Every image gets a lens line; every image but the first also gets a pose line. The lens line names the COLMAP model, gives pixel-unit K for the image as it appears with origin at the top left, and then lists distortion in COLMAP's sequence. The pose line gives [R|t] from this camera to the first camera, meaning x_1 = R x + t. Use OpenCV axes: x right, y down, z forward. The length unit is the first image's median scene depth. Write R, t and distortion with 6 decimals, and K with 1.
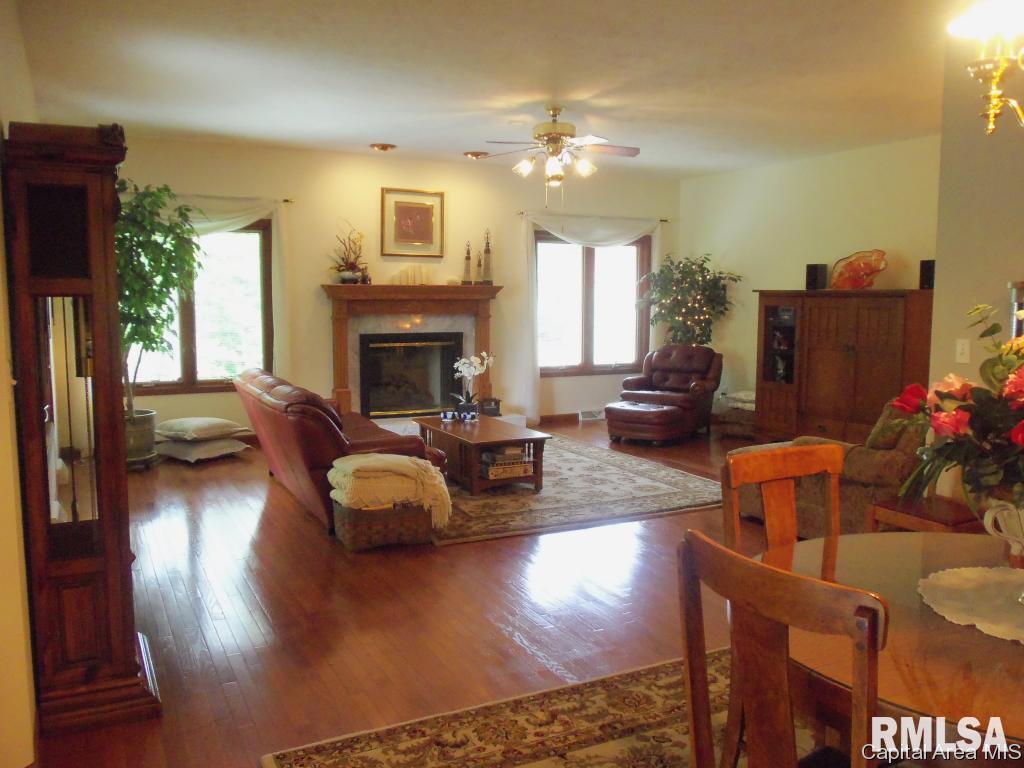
lens RADIAL K [[879.7, 0, 512.0], [0, 879.7, 384.0], [0, 0, 1]] dist [0.003129, 0.000168]
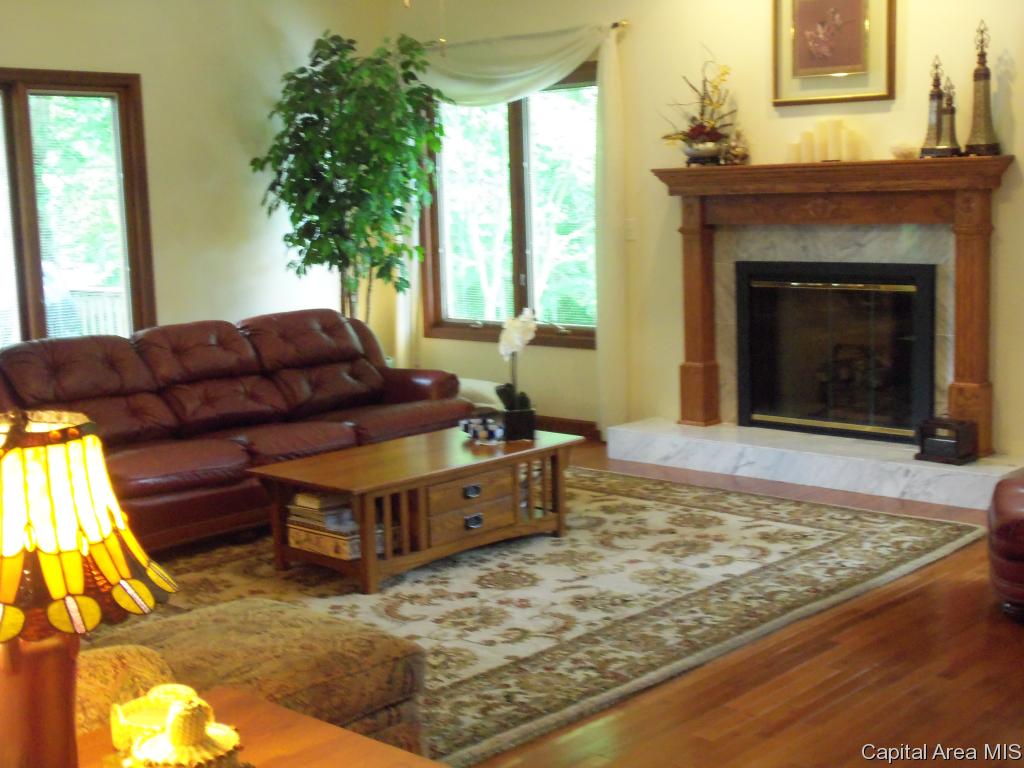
lens RADIAL K [[1395.0, 0, 512.0], [0, 1395.0, 384.0], [0, 0, 1]] dist [-0.023625, -0.008591]
pose [[0.353874, 0.113253, -0.928411, 0.551190], [-0.070392, 0.993051, 0.094308, -0.052921], [0.932640, 0.031980, 0.359387, 0.579400]]
